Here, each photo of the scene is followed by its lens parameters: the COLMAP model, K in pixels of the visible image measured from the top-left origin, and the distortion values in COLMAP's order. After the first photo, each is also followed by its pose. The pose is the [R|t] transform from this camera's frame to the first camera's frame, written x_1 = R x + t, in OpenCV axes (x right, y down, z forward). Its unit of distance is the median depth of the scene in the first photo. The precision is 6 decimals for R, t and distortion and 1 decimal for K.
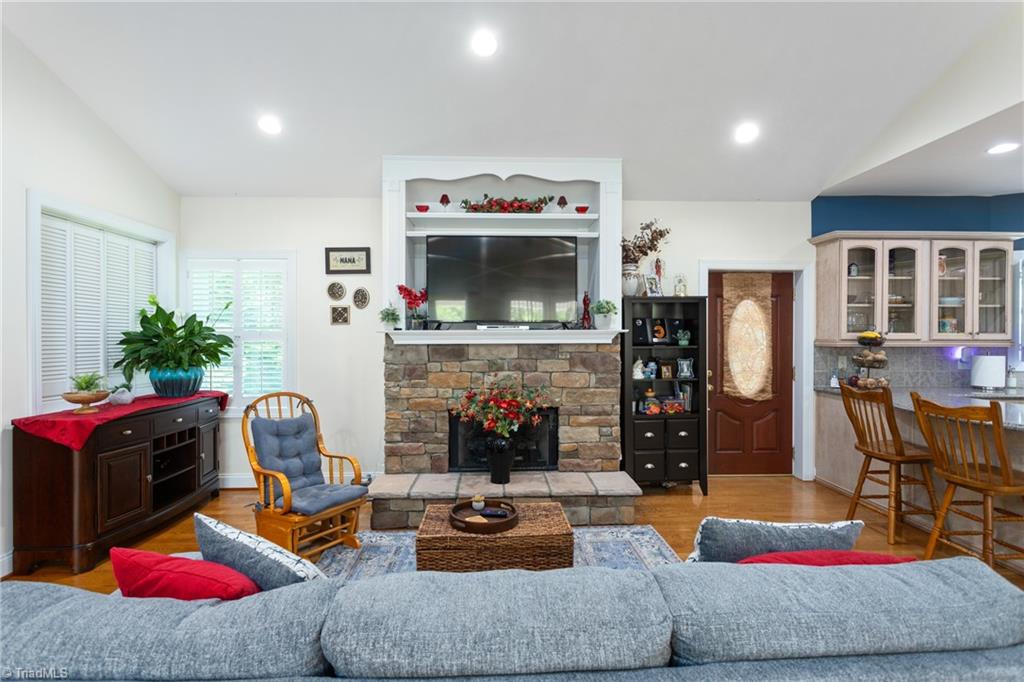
lens RADIAL K [[487.4, 0, 512.0], [0, 487.4, 341.0], [0, 0, 1]] dist [-0.000473, 0.000199]
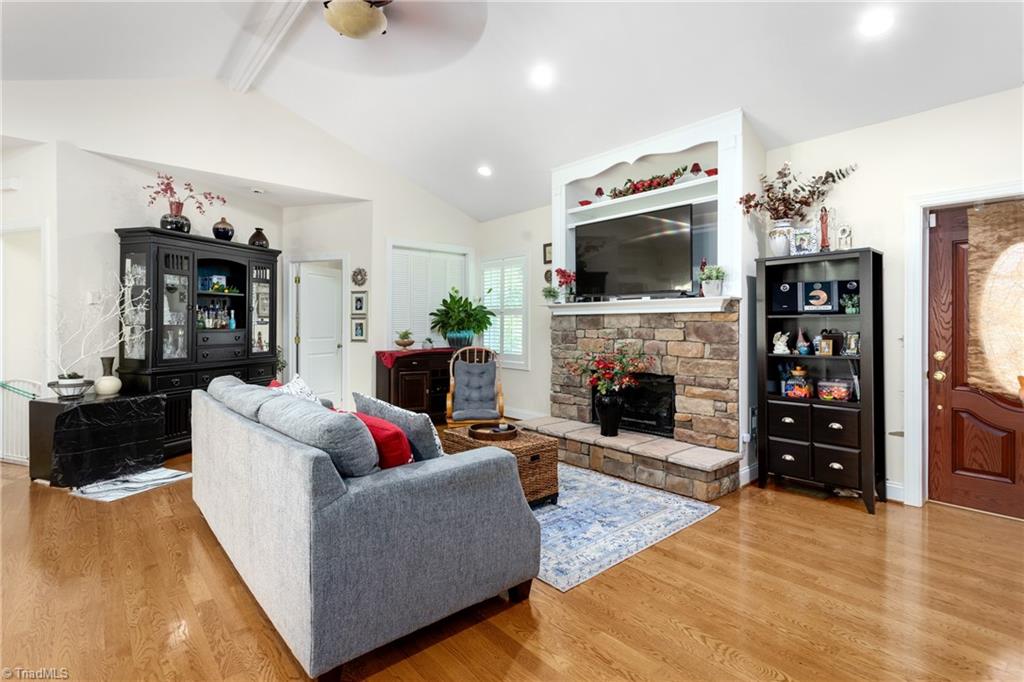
lens RADIAL K [[502.5, 0, 513.1], [0, 502.5, 324.9], [0, 0, 1]] dist [-0.002950, 0.000035]
pose [[0.624610, 0.003200, -0.780931, 0.692813], [-0.008425, 0.999961, -0.002641, 0.035549], [0.780892, 0.008228, 0.624612, 0.089209]]
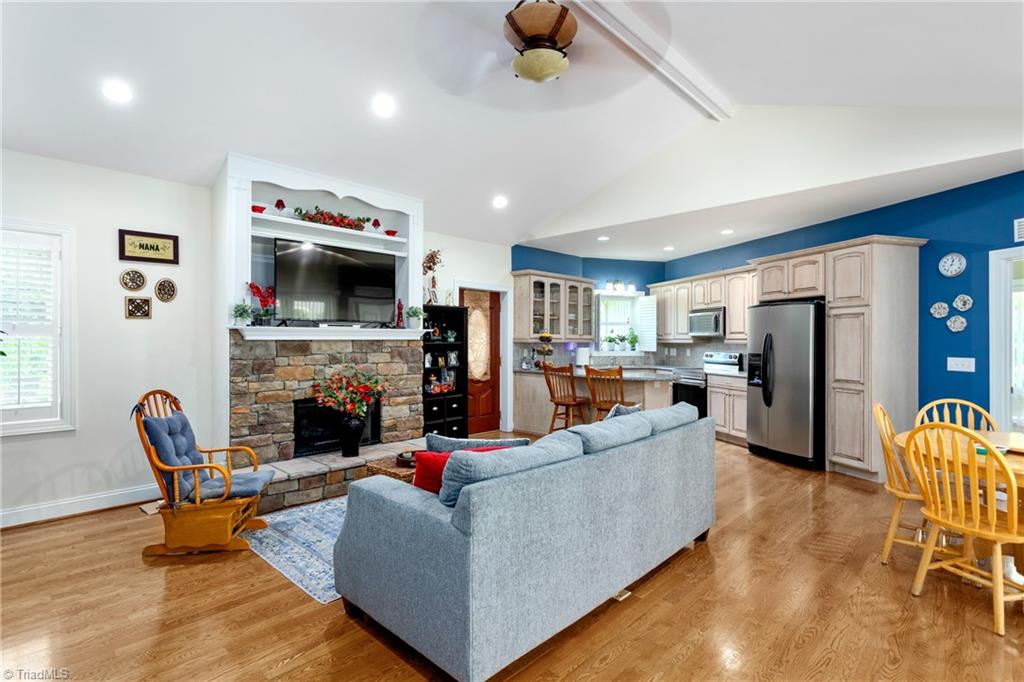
lens RADIAL K [[506.1, 0, 512.0], [0, 506.1, 341.0], [0, 0, 1]] dist [0.002498, 0.000399]
pose [[0.712595, 0.000577, 0.701576, -0.565049], [0.004479, 0.999976, -0.005372, 0.016515], [-0.701562, 0.006971, 0.712575, -0.142970]]
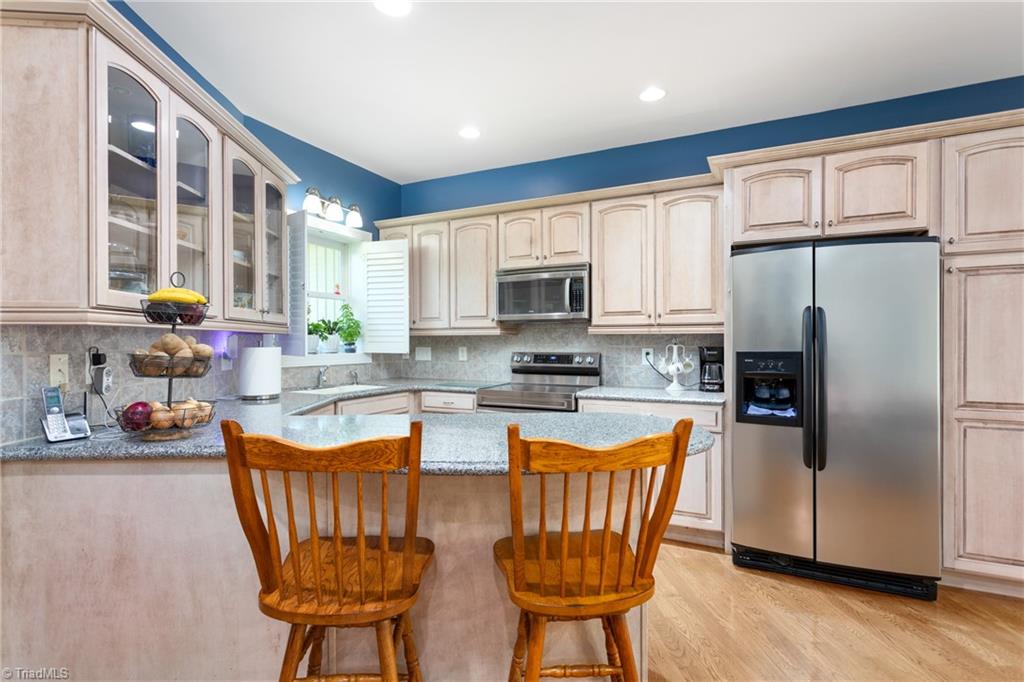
lens RADIAL K [[487.4, 0, 512.0], [0, 487.4, 341.0], [0, 0, 1]] dist [-0.000473, 0.000199]
pose [[-0.035599, 0.000950, 0.999366, 0.330036], [0.012060, 0.999927, -0.000521, 0.029435], [-0.999293, 0.012034, -0.035608, 0.762389]]
